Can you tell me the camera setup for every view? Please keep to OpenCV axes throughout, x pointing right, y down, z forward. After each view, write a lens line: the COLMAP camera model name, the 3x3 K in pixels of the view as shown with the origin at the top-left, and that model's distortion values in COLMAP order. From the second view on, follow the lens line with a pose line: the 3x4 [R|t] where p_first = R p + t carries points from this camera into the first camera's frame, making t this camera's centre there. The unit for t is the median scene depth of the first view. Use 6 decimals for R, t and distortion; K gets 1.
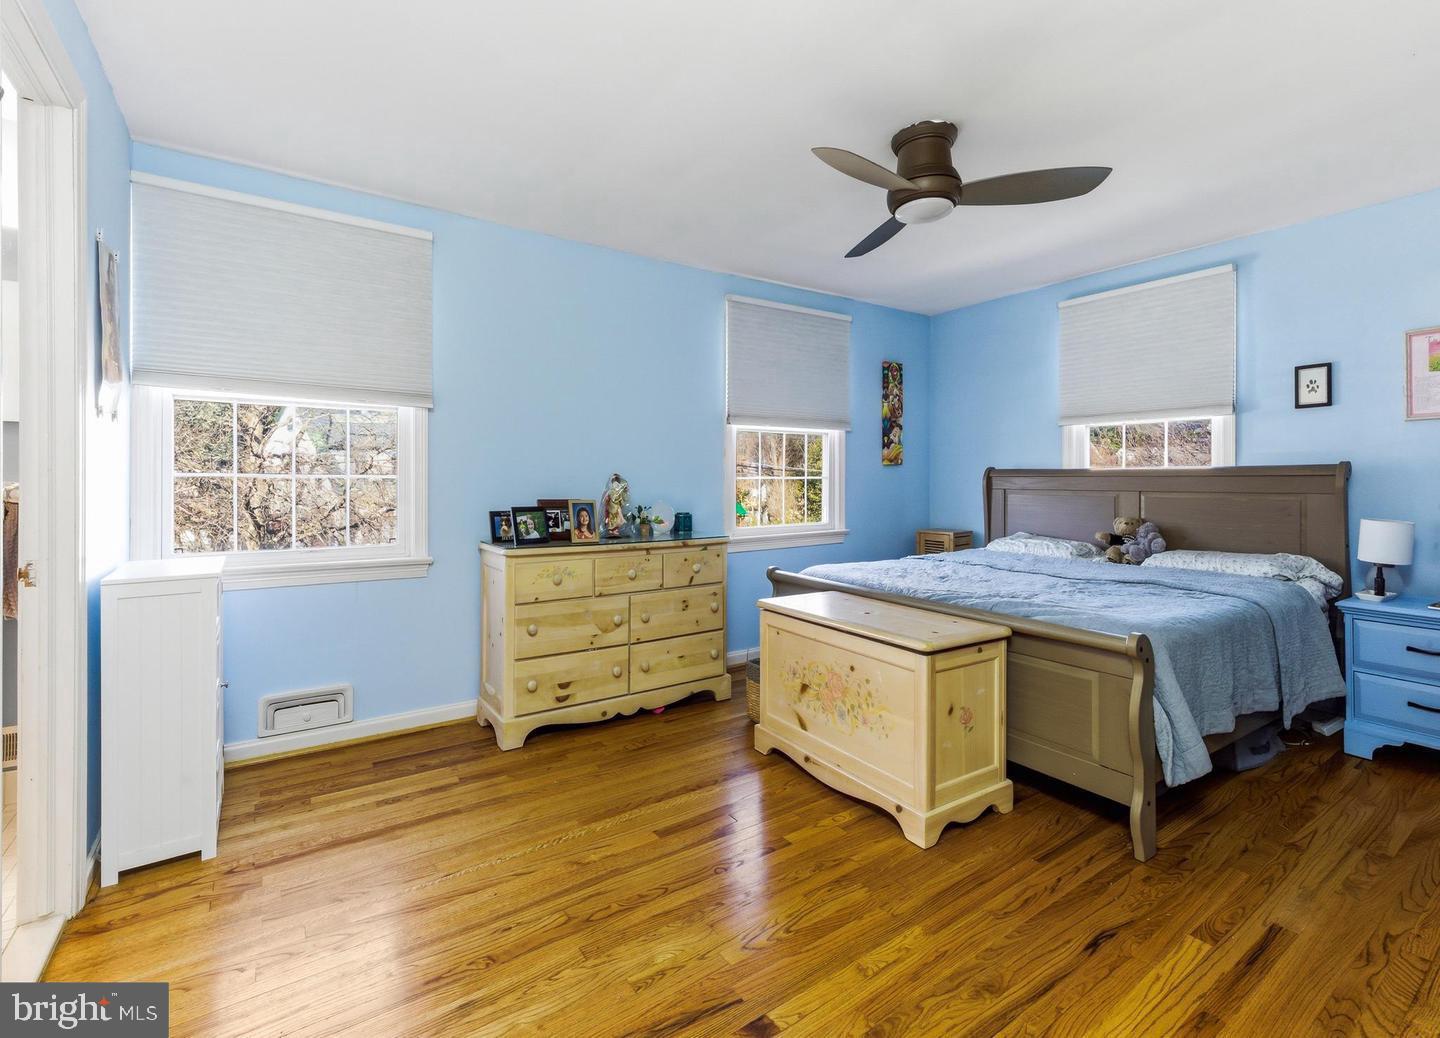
lens RADIAL K [[643.9, 0, 717.9], [0, 643.9, 468.7], [0, 0, 1]] dist [0.025097, 0.000107]
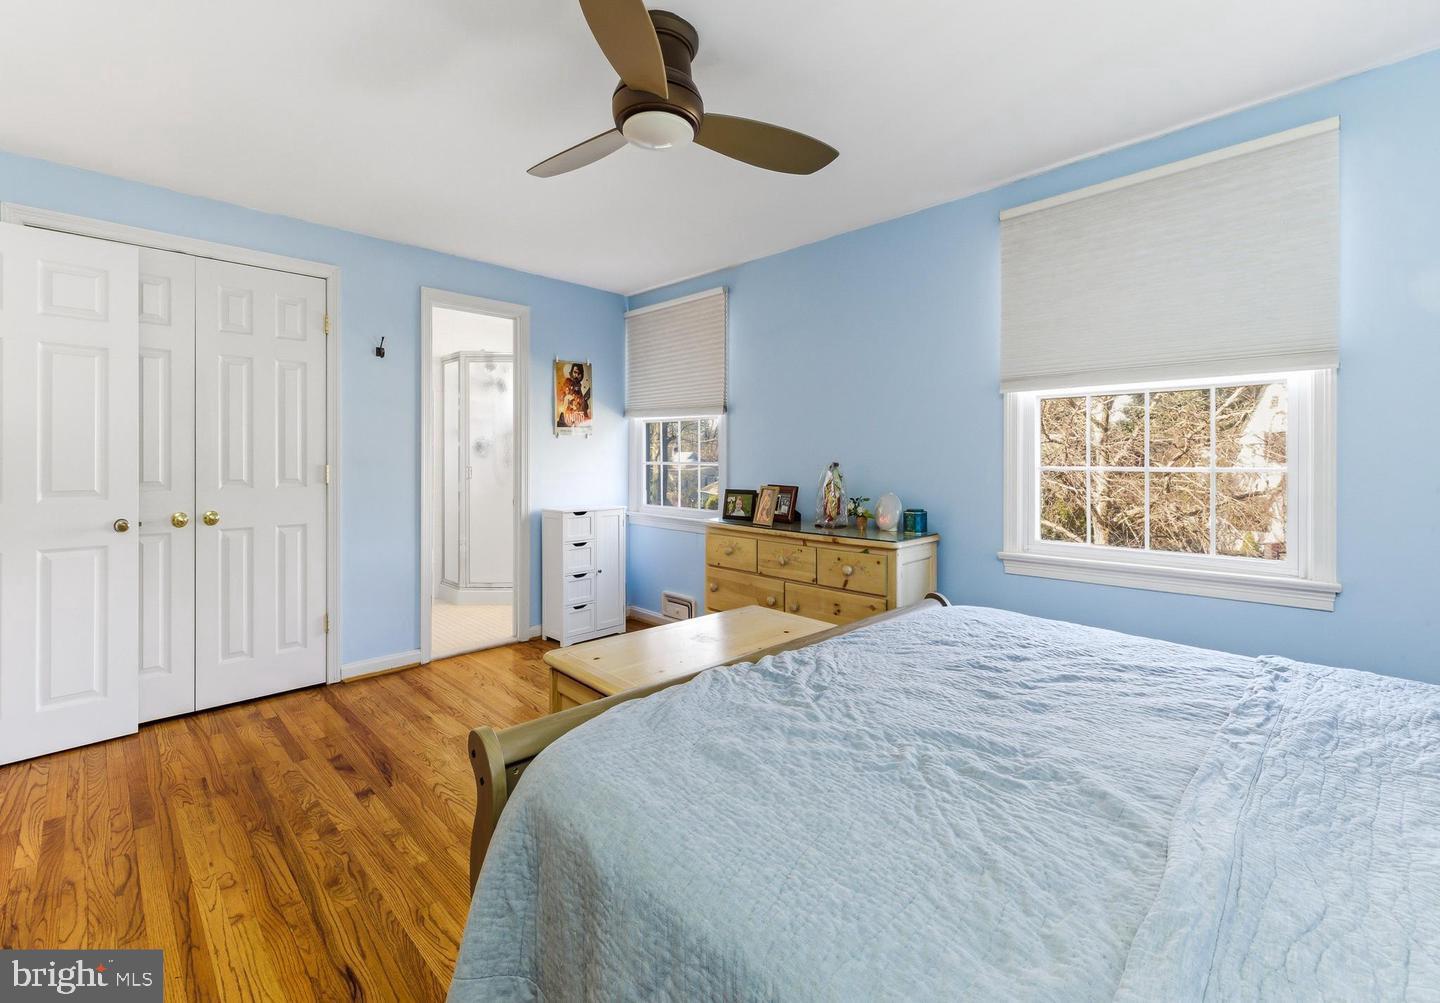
lens RADIAL K [[627.8, 0, 720.9], [0, 627.8, 461.4], [0, 0, 1]] dist [0.011816, -0.000108]
pose [[0.183519, 0.003947, -0.983008, 0.796442], [0.011457, 0.999915, 0.006154, -0.001090], [0.982949, -0.012392, 0.183458, 0.700618]]
